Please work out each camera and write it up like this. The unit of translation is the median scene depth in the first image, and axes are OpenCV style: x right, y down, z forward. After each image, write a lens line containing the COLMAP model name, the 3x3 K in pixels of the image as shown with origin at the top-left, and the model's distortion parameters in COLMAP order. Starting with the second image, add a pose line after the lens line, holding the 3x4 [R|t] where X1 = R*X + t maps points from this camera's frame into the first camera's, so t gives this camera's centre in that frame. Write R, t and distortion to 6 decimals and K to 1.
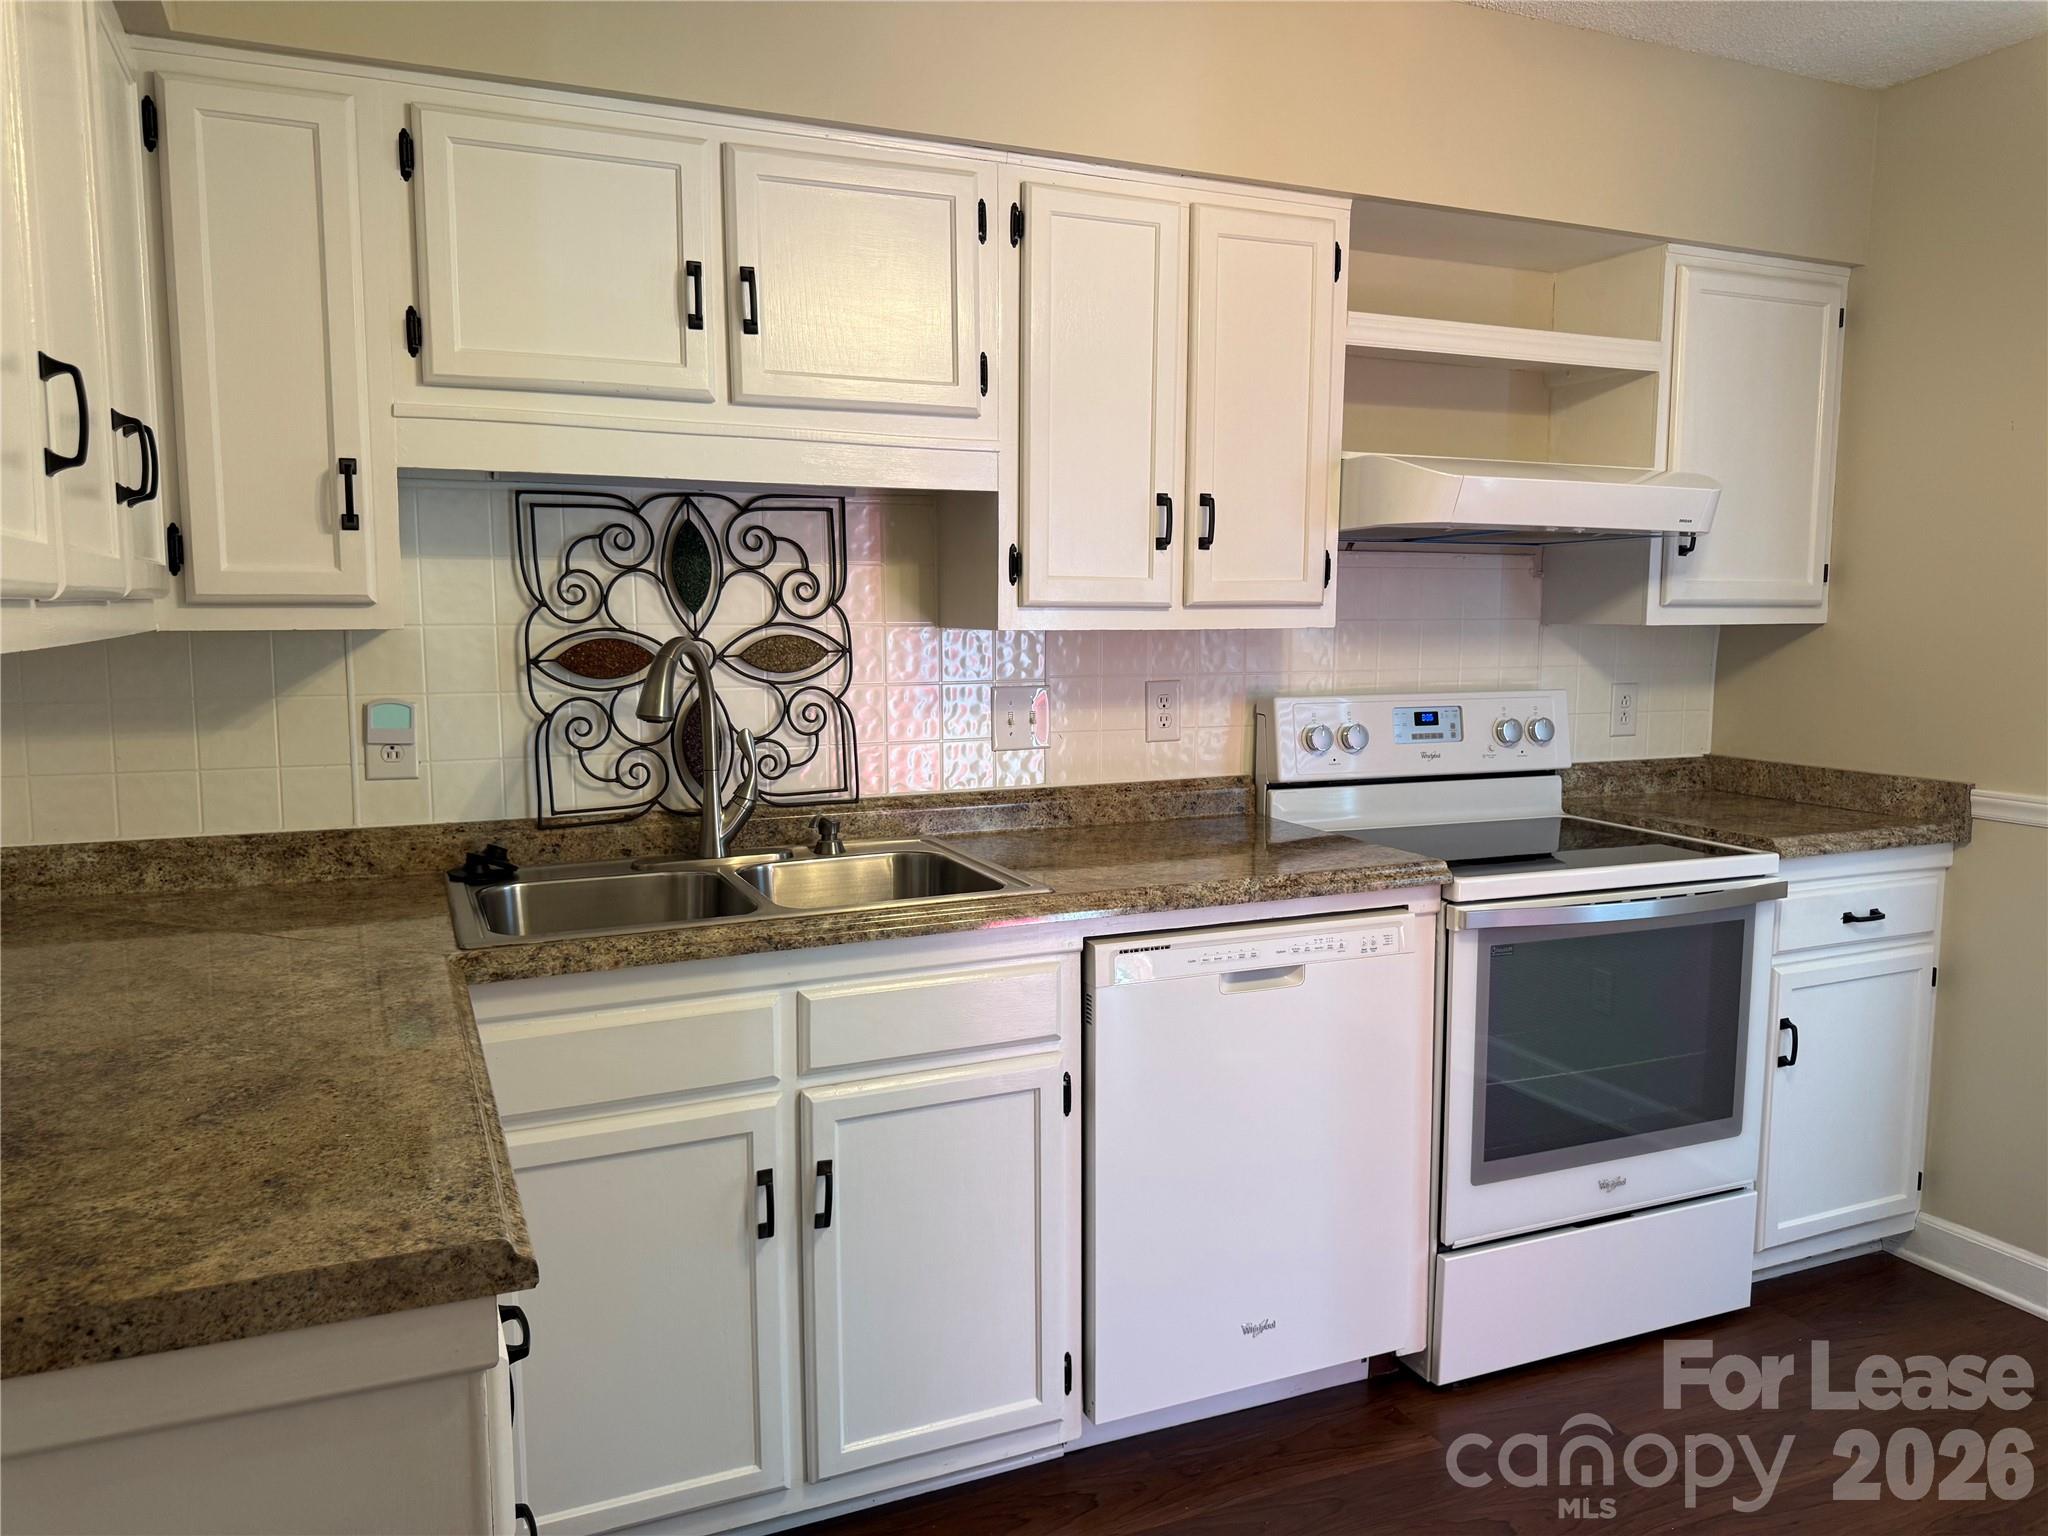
lens RADIAL K [[1452.1, 0, 1038.7], [0, 1452.1, 775.6], [0, 0, 1]] dist [0.064329, -0.009190]
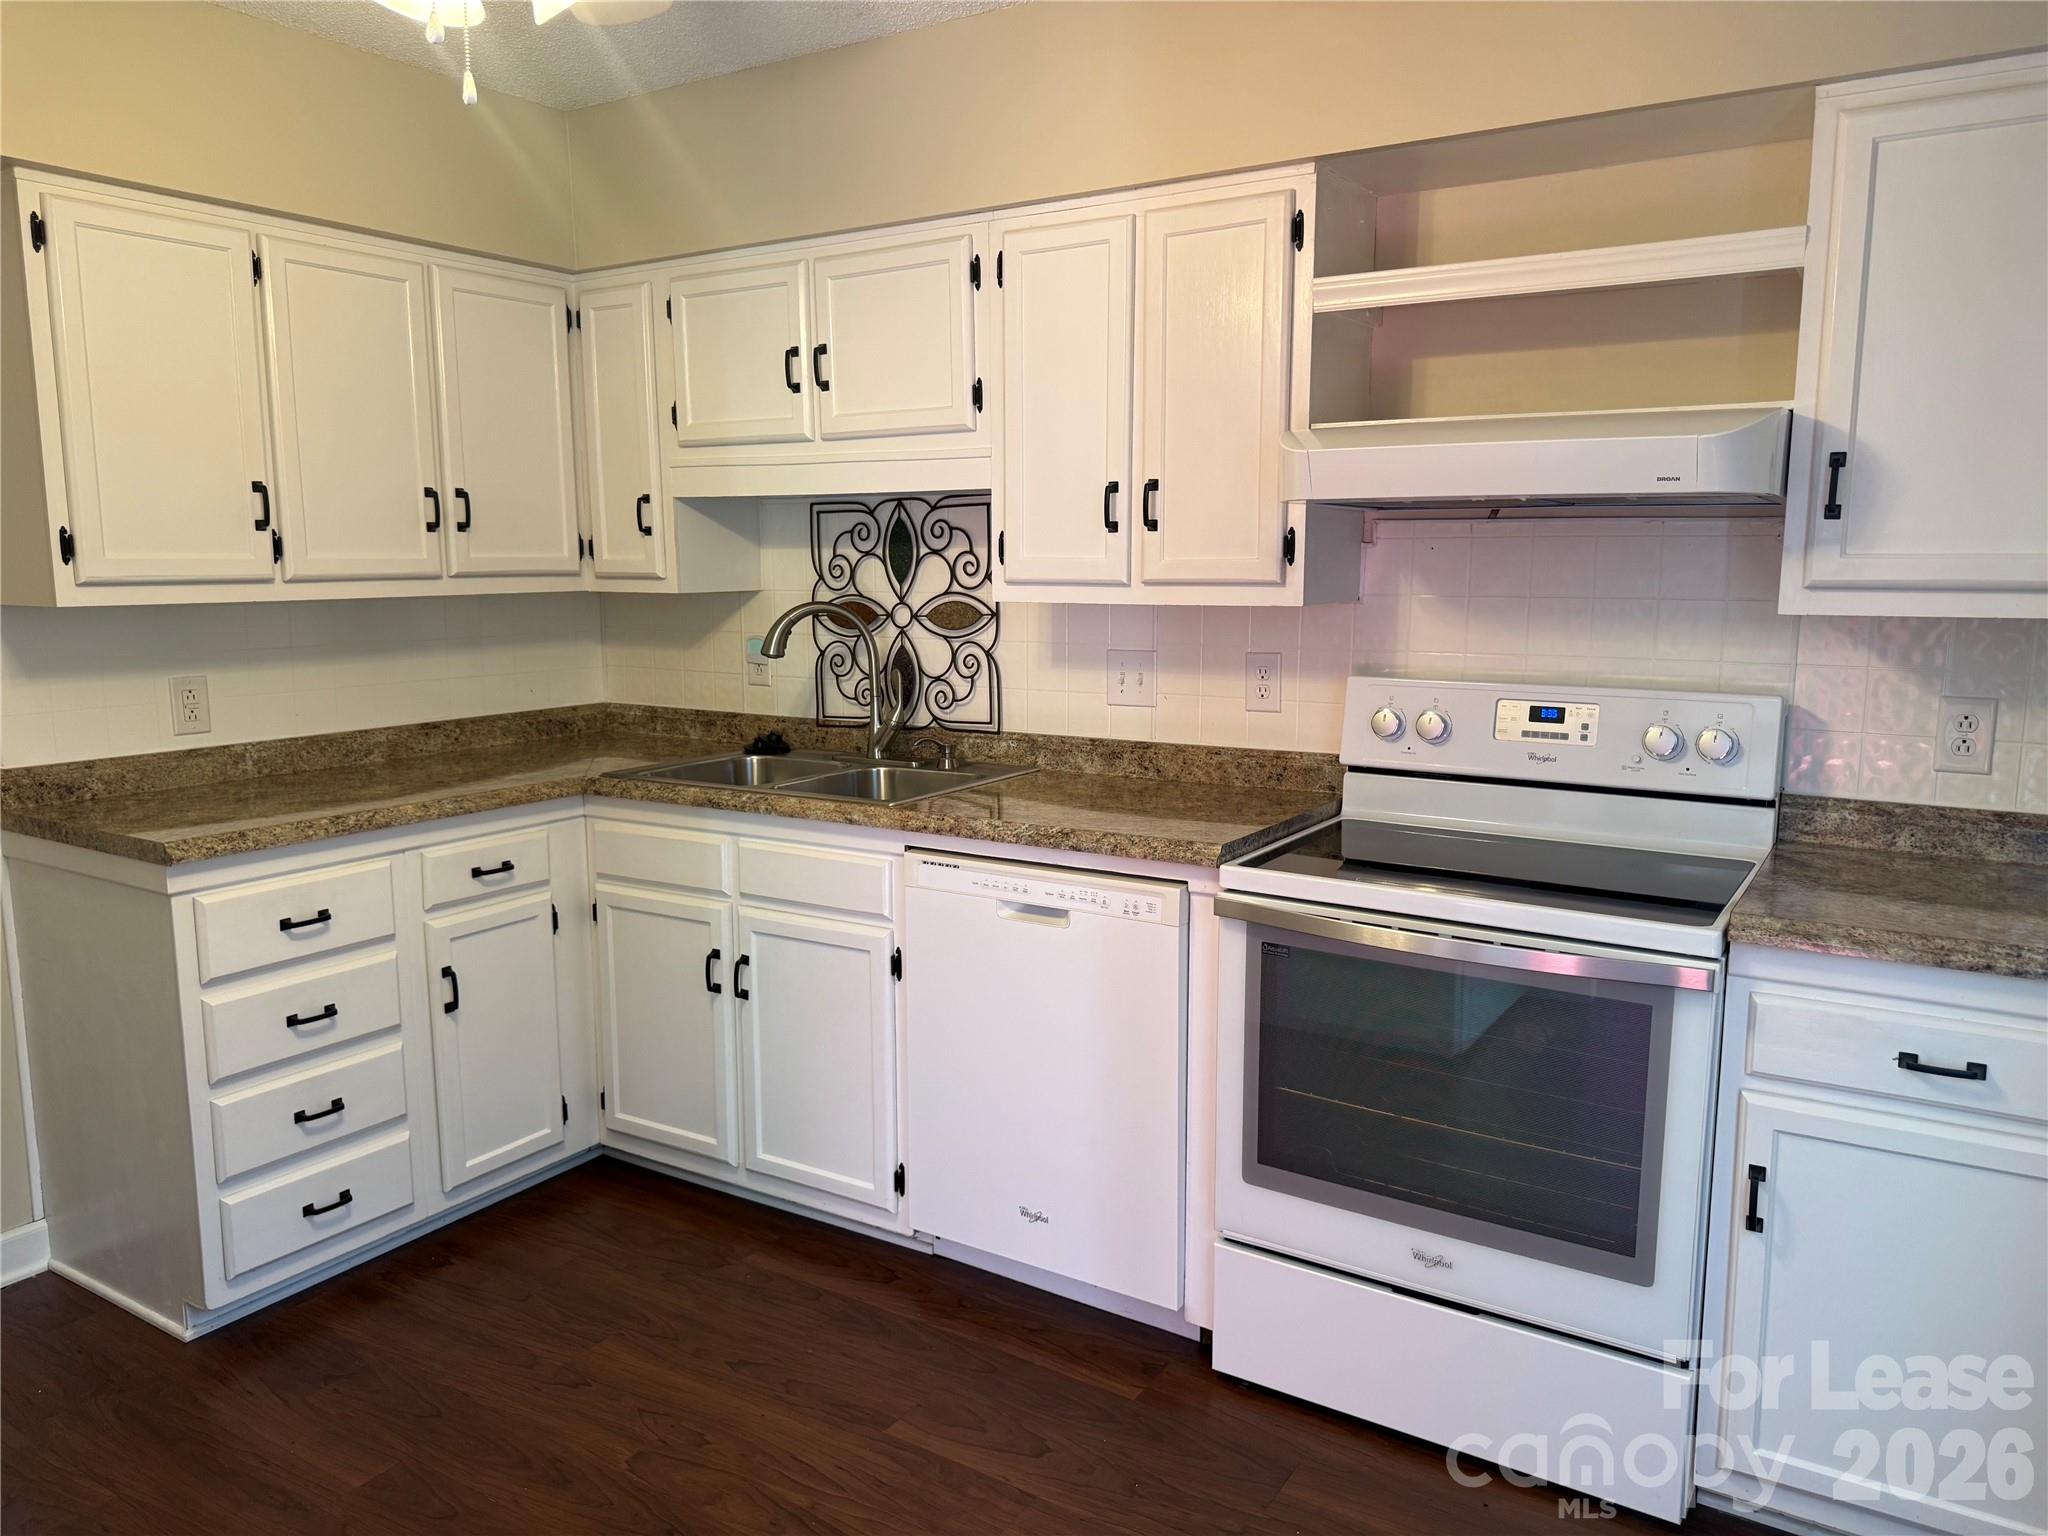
lens RADIAL K [[1452.1, 0, 1045.2], [0, 1452.1, 771.1], [0, 0, 1]] dist [0.064329, -0.009190]
pose [[0.549543, 0.118347, -0.827041, 0.994989], [-0.095040, 0.992346, 0.078850, -0.056120], [0.830042, 0.035271, 0.556584, 0.341379]]
